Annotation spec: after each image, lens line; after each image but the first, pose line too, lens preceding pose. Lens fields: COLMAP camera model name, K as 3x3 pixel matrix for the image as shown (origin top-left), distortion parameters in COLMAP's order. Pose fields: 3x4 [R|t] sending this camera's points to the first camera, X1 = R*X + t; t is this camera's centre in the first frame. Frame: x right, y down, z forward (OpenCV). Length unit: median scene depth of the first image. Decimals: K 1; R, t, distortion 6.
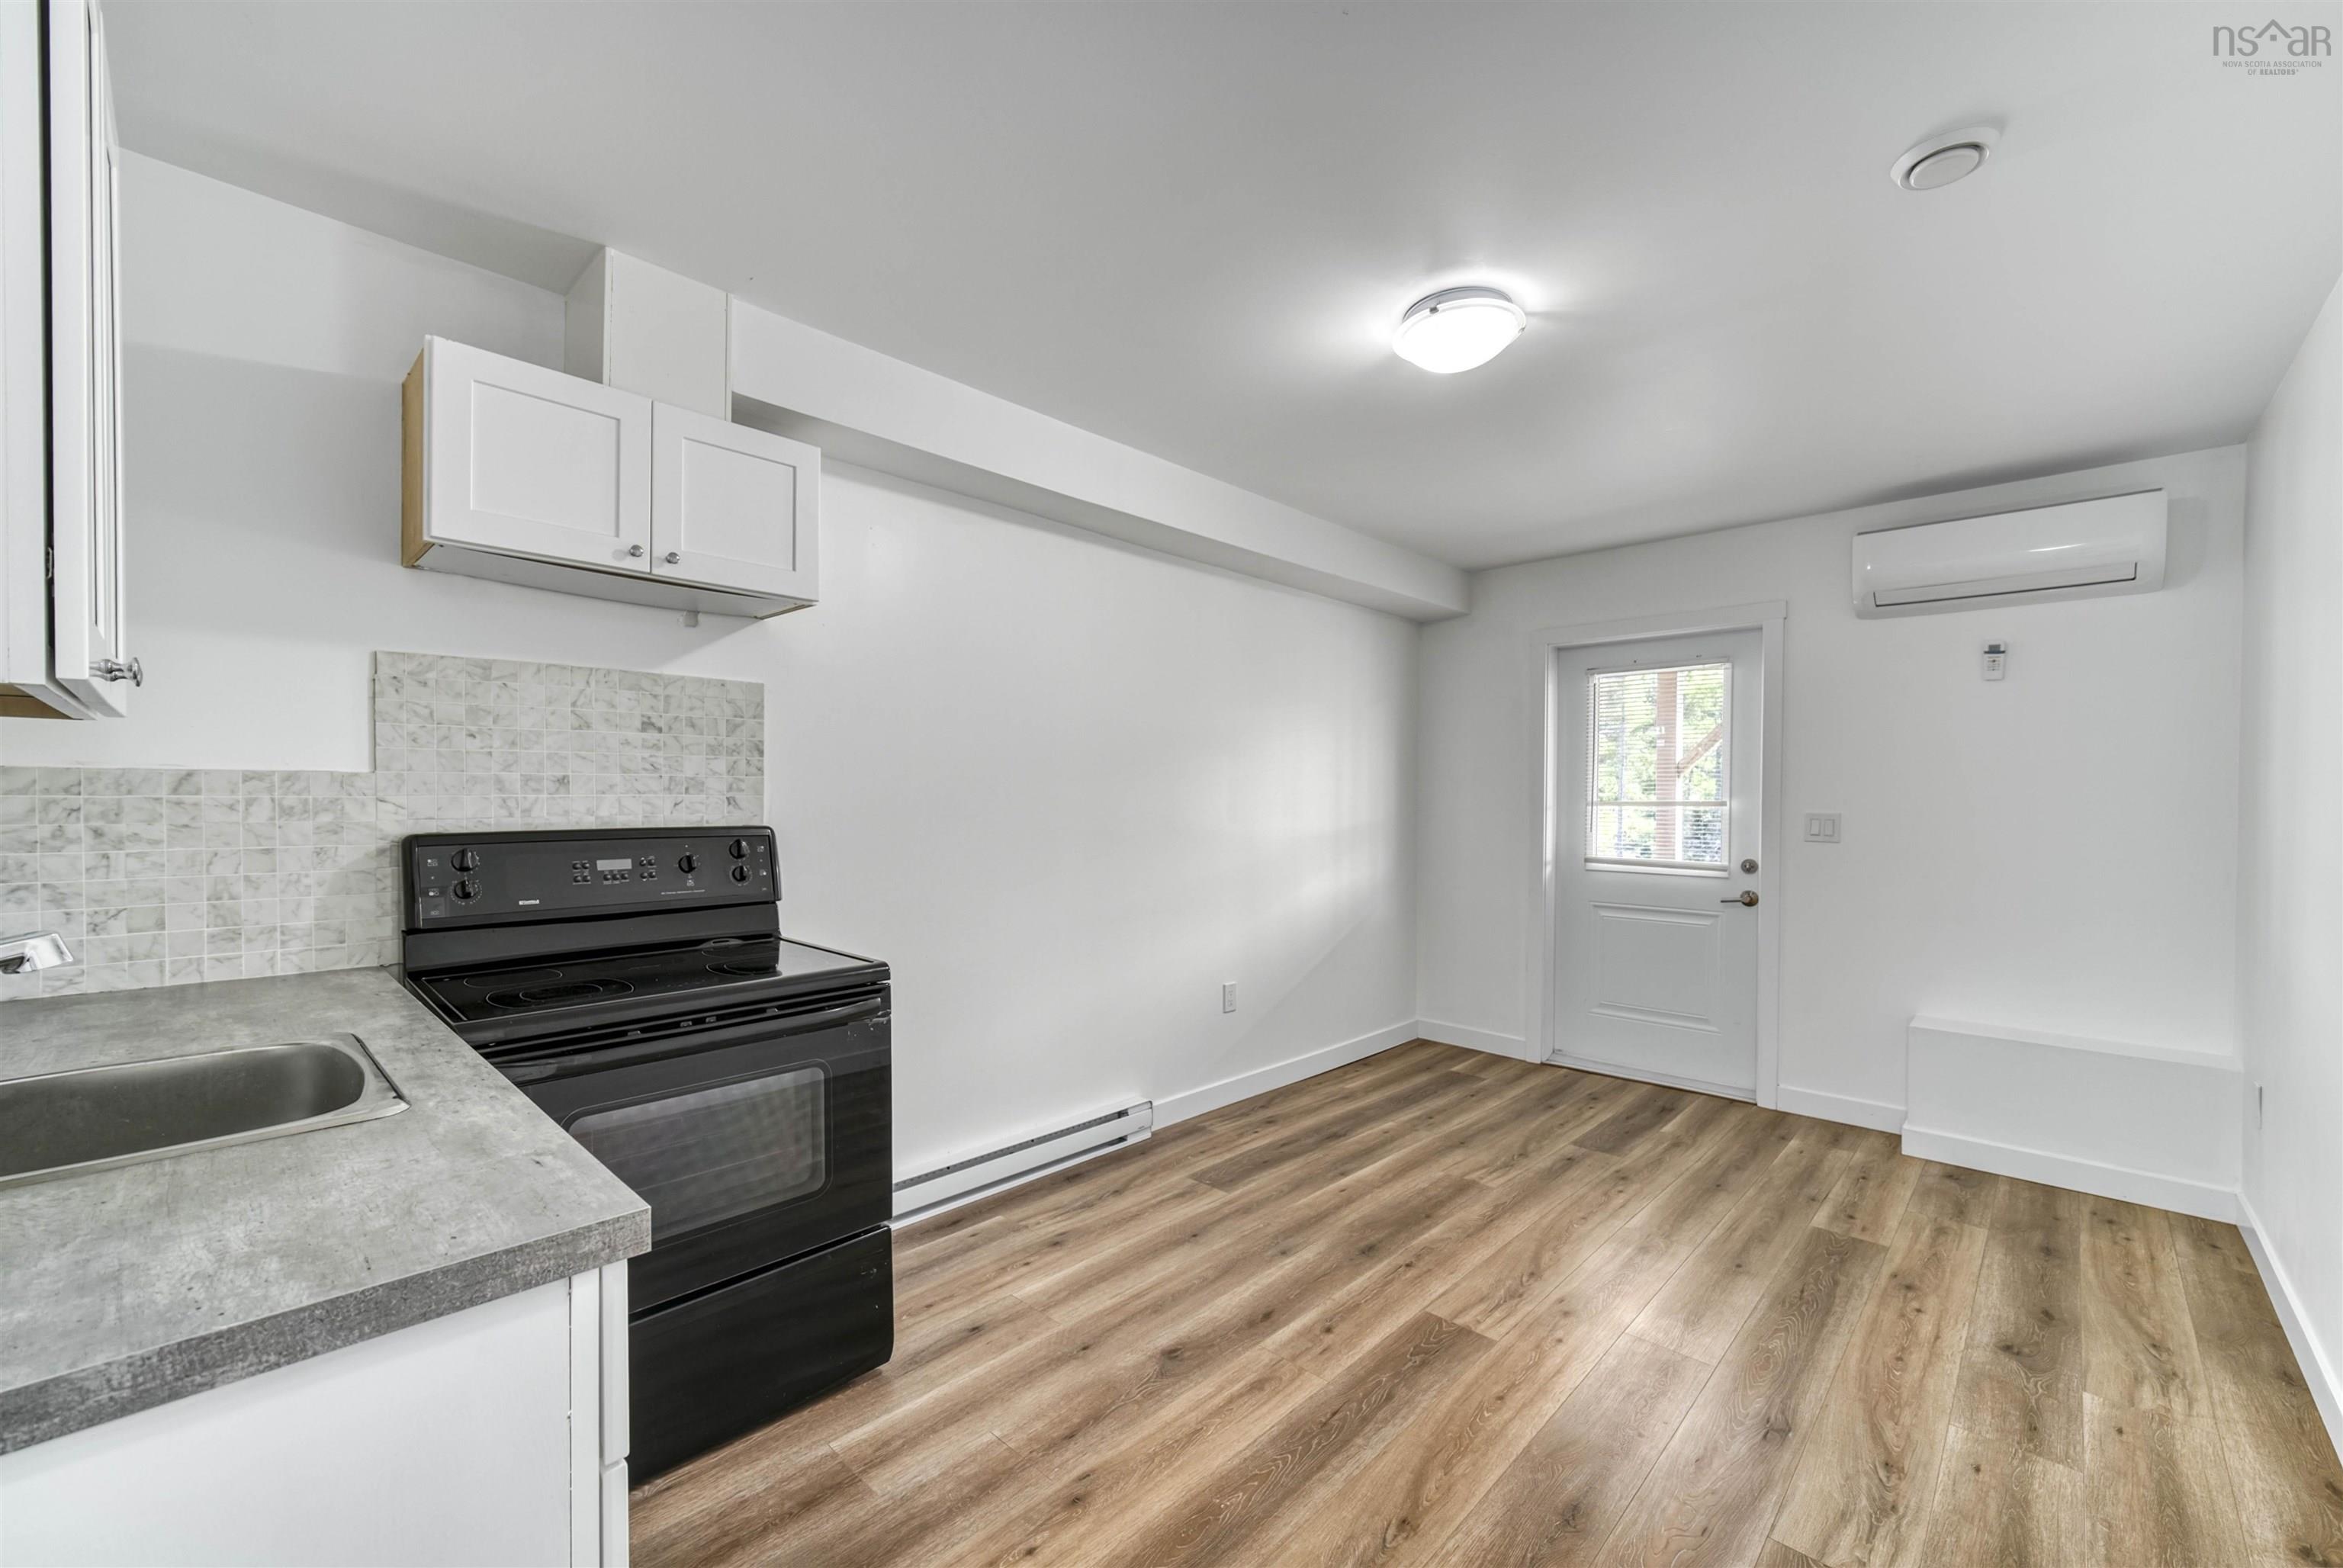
lens RADIAL K [[942.4, 0, 1174.4], [0, 942.4, 805.6], [0, 0, 1]] dist [-0.000532, 0.000005]
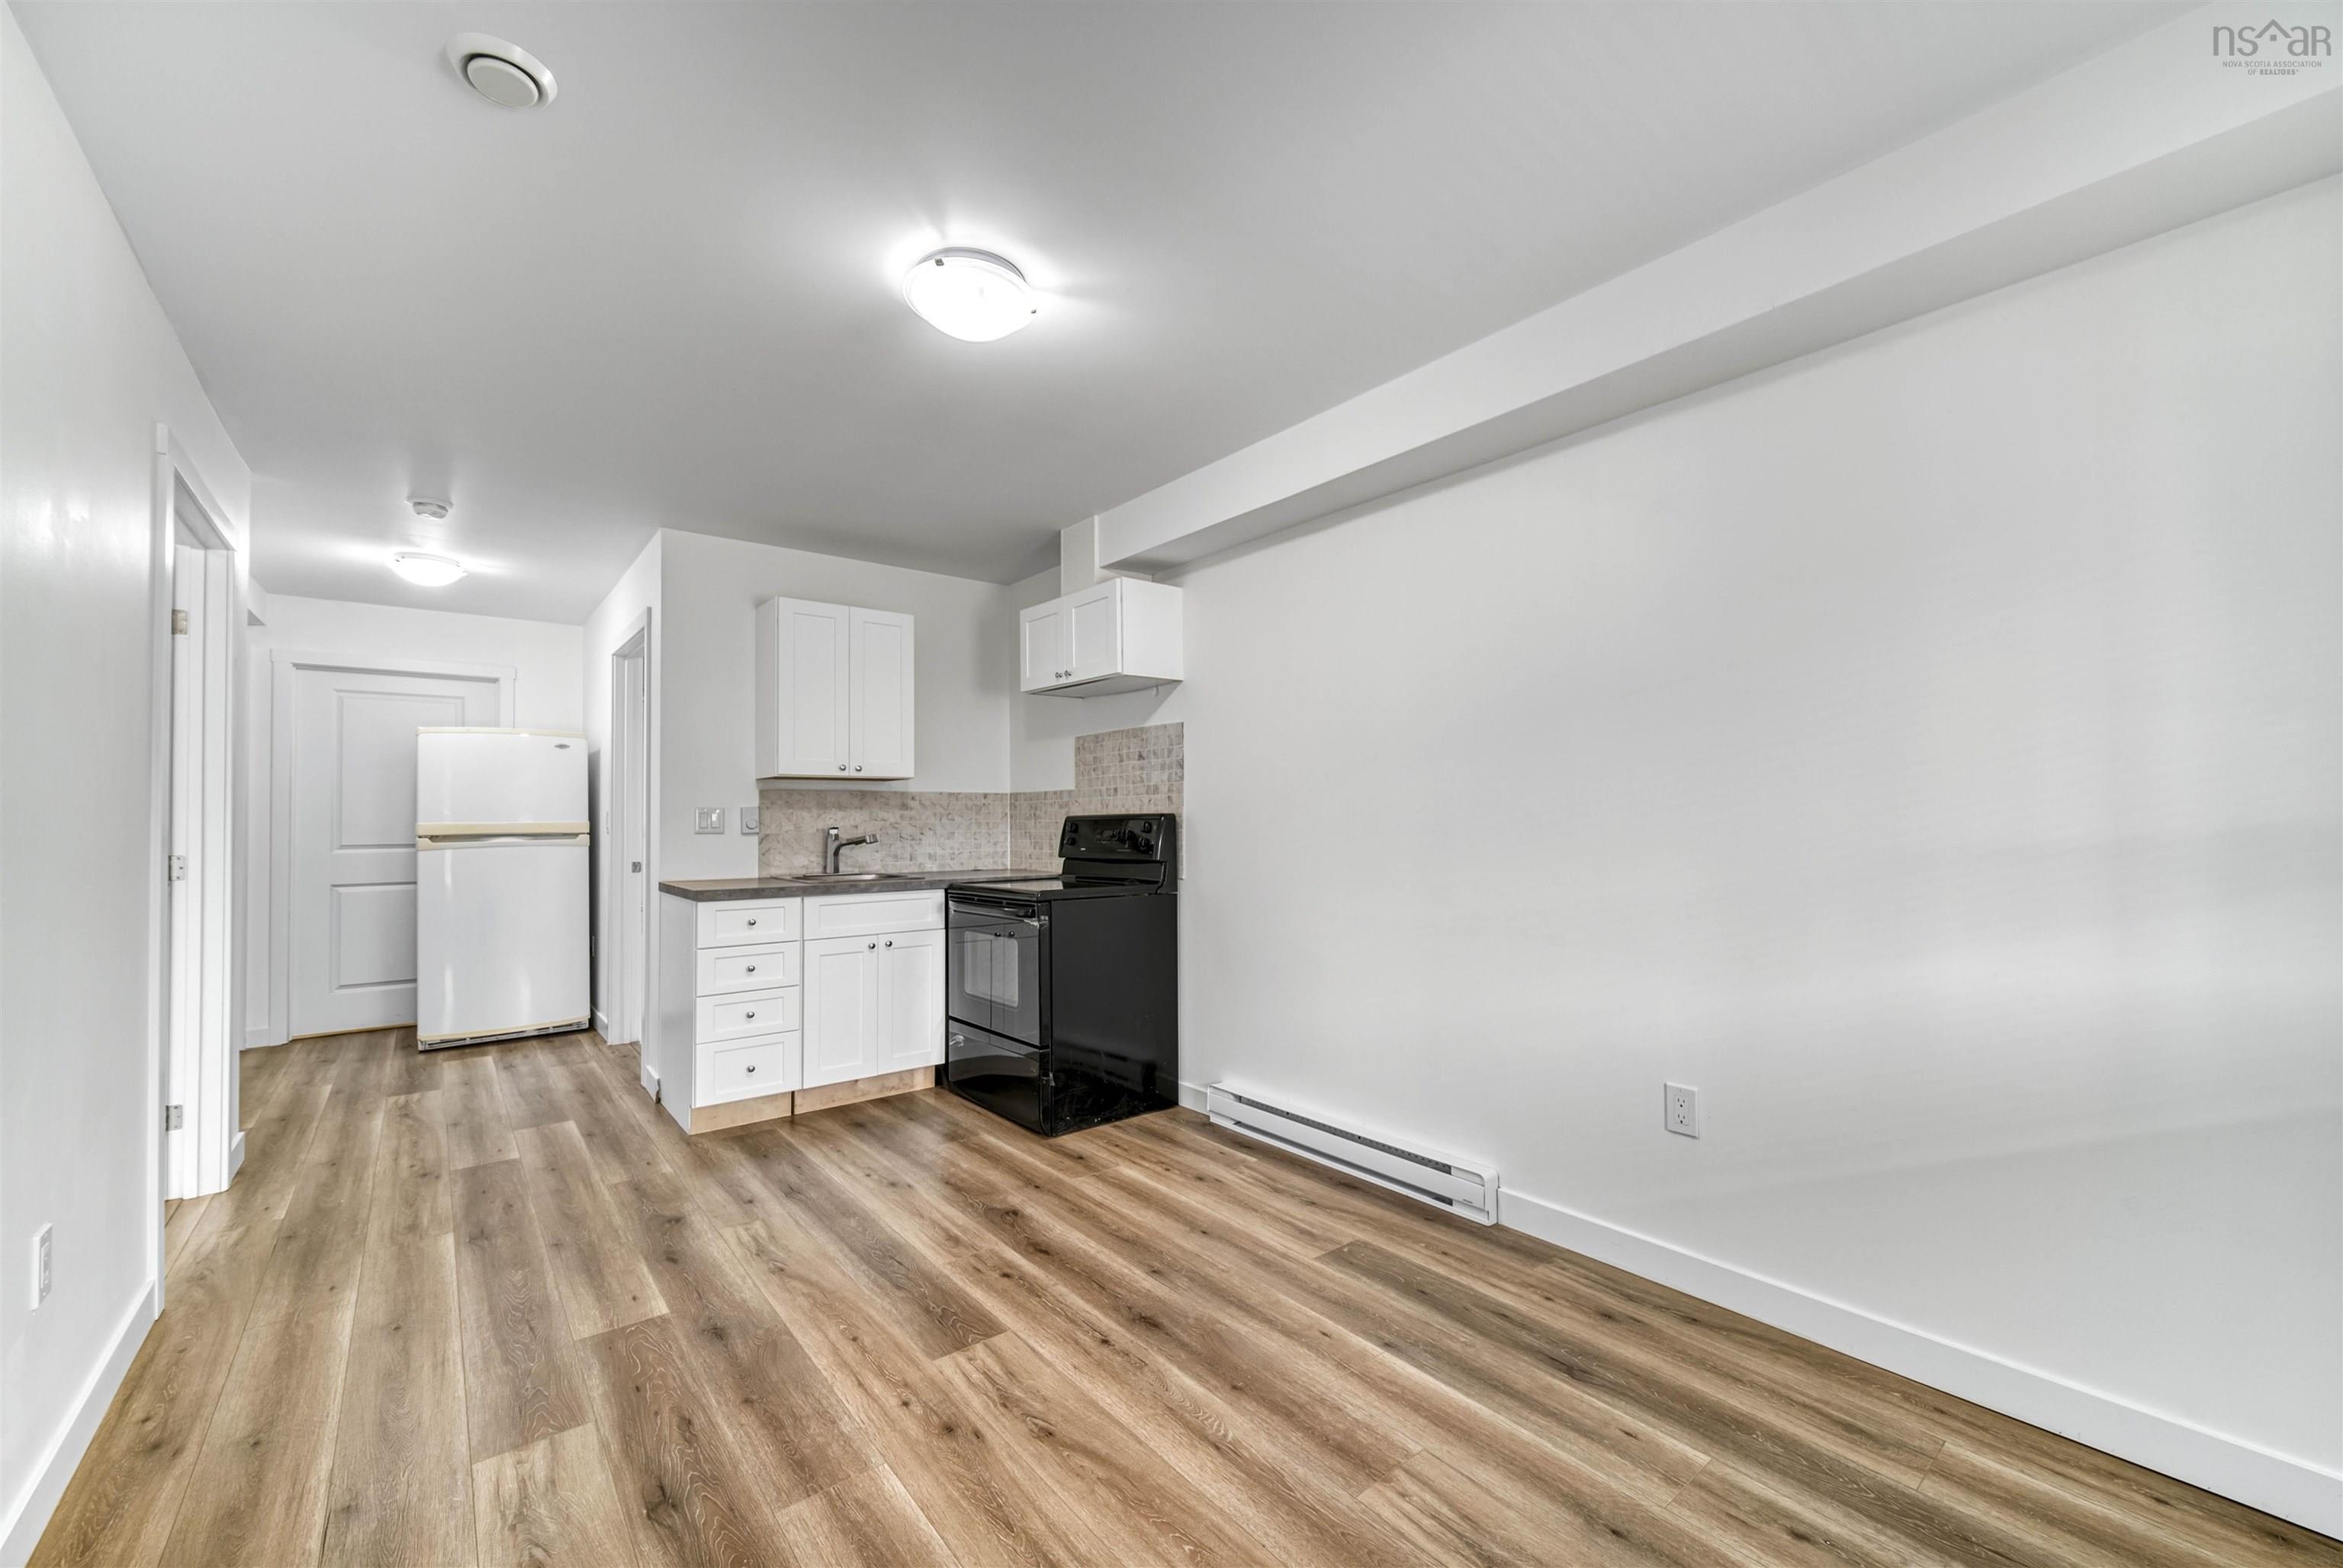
lens RADIAL K [[942.4, 0, 1174.4], [0, 942.4, 805.6], [0, 0, 1]] dist [-0.000532, 0.000005]
pose [[-0.132088, -0.019046, -0.991055, 1.144230], [-0.003064, 0.999818, -0.018806, 0.038416], [0.991233, 0.000552, -0.132123, 1.256158]]
